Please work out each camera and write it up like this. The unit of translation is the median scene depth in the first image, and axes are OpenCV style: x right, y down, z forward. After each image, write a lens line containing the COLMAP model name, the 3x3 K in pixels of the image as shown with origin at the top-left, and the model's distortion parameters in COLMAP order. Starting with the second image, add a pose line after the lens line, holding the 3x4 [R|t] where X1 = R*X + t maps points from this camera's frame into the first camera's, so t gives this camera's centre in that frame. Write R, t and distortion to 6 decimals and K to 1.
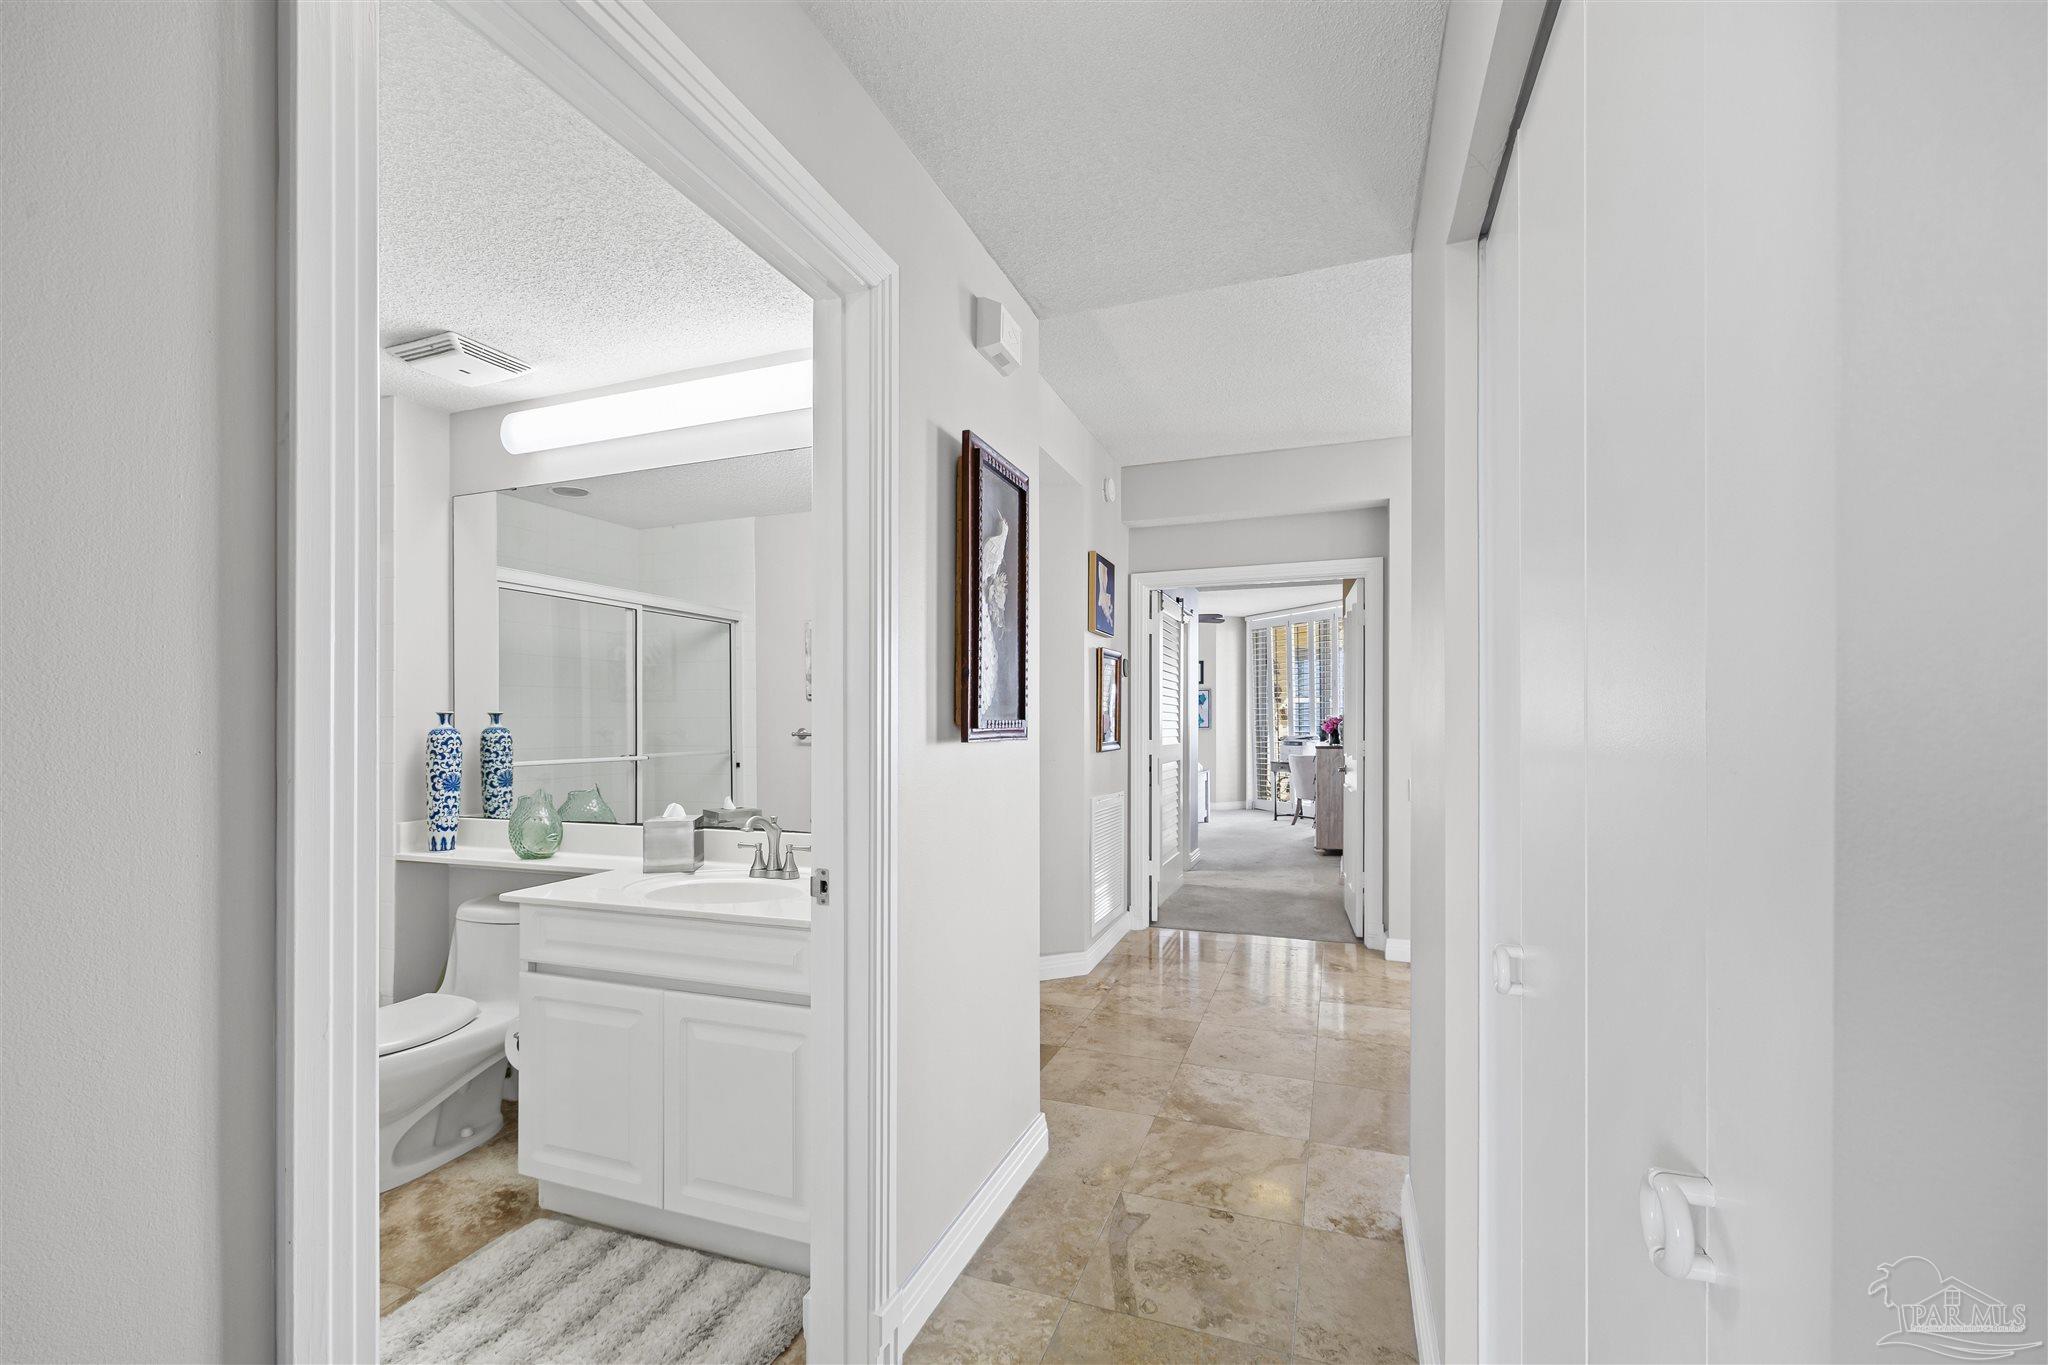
lens RADIAL K [[862.1, 0, 1016.2], [0, 862.1, 714.0], [0, 0, 1]] dist [0.003153, 0.000340]
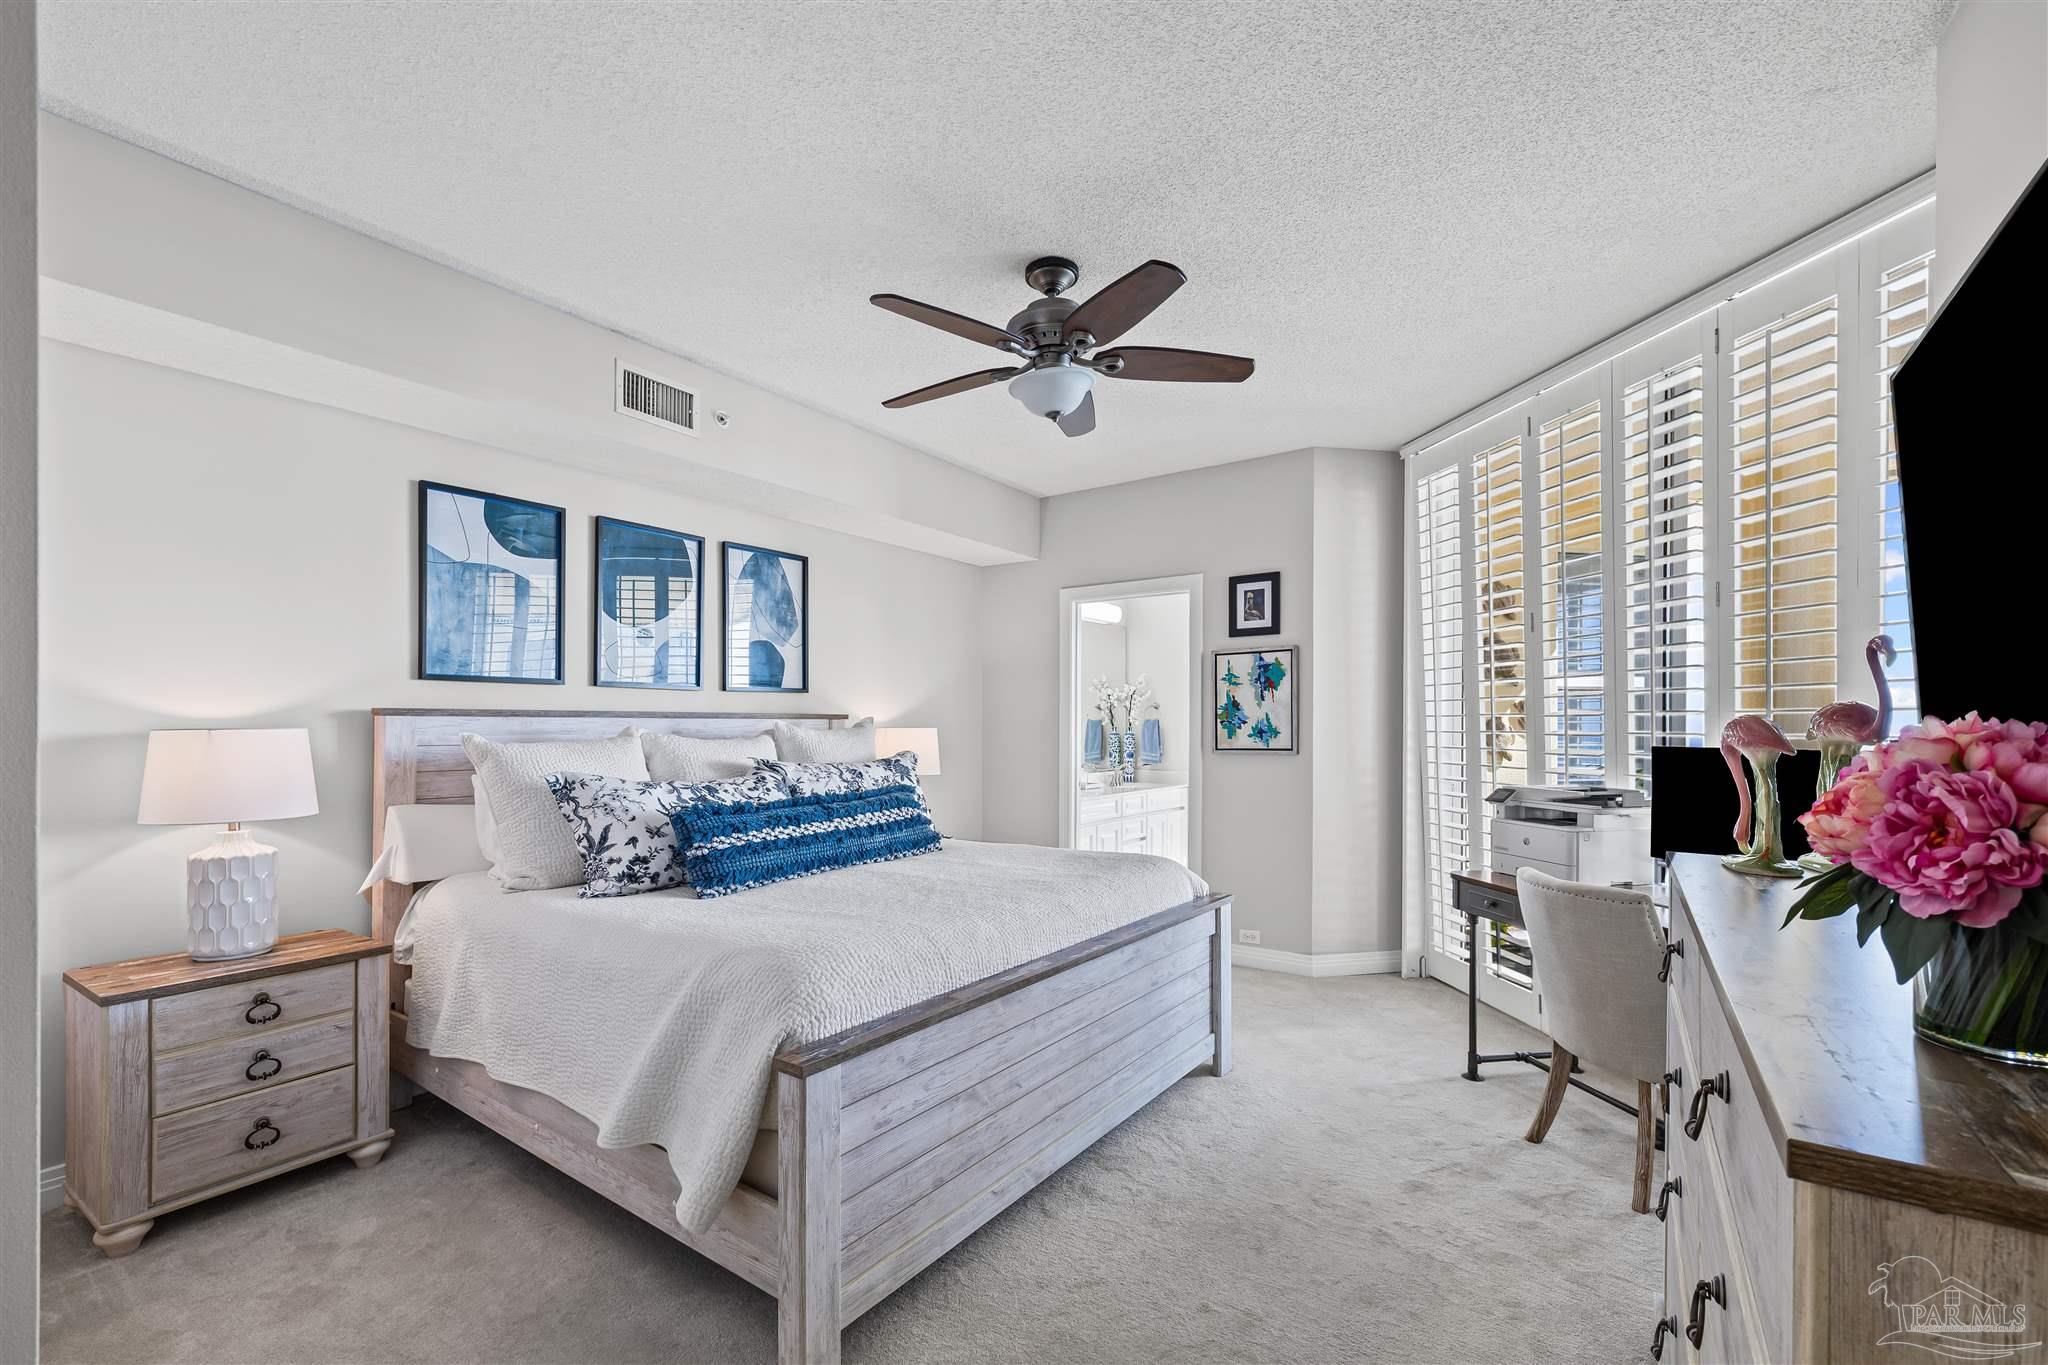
lens RADIAL K [[865.3, 0, 1019.3], [0, 865.3, 711.3], [0, 0, 1]] dist [-0.001306, 0.000073]
pose [[0.967470, 0.001623, -0.252982, 0.300561], [-0.003617, 0.999966, -0.007417, 0.003080], [0.252962, 0.008091, 0.967442, 0.900694]]
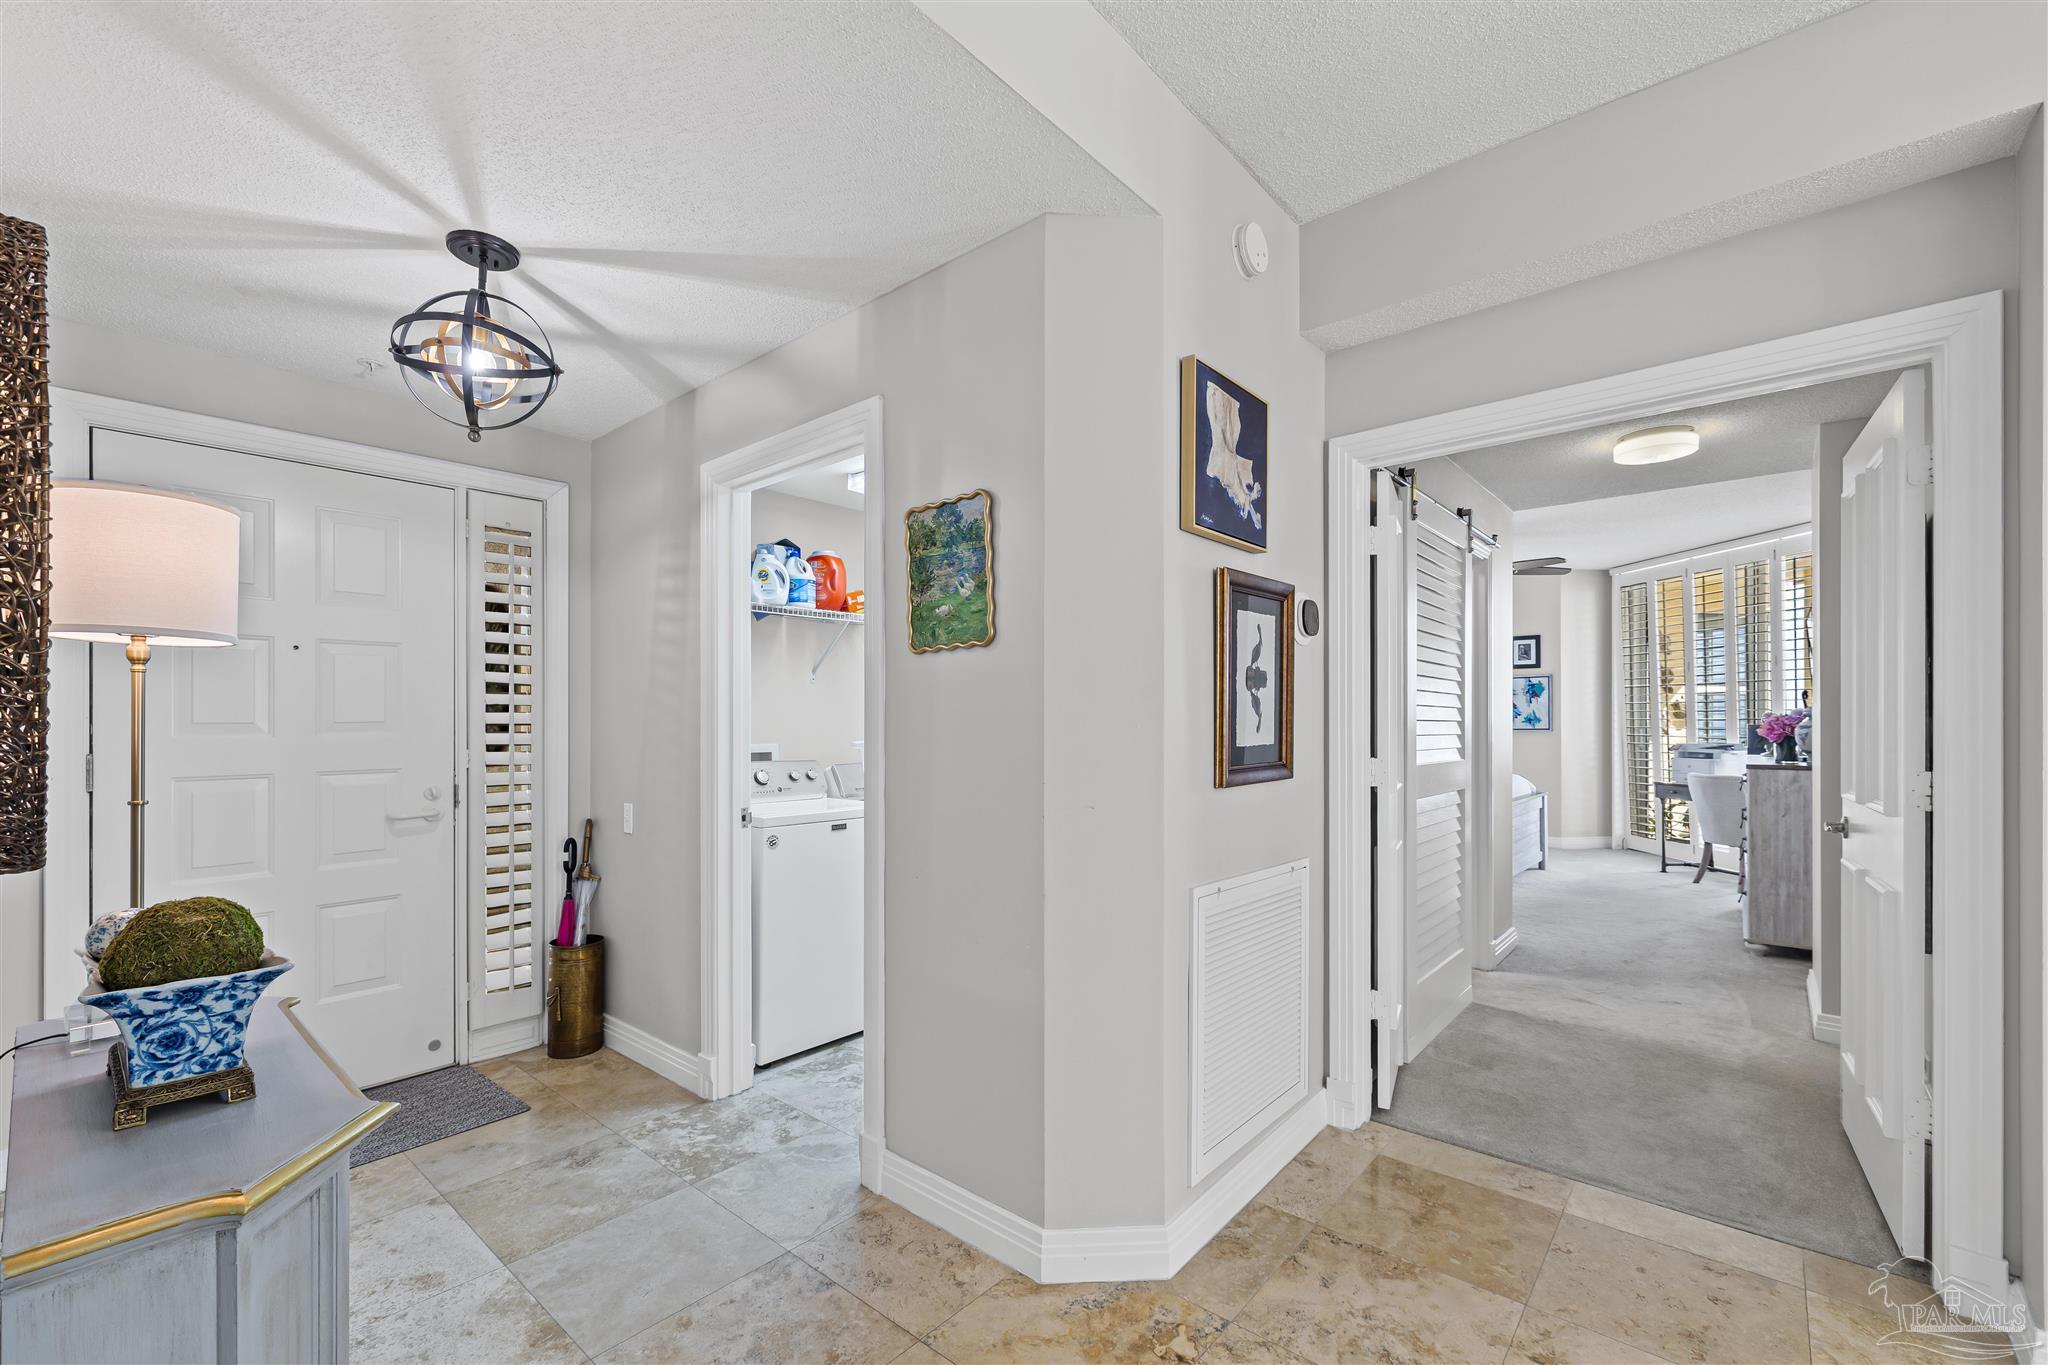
lens RADIAL K [[853.8, 0, 1021.1], [0, 853.8, 712.9], [0, 0, 1]] dist [0.000456, 0.000285]
pose [[0.938459, -0.002365, -0.345384, 0.087731], [0.002528, 0.999997, 0.000022, 0.001438], [0.345382, -0.000894, 0.938462, 0.291115]]
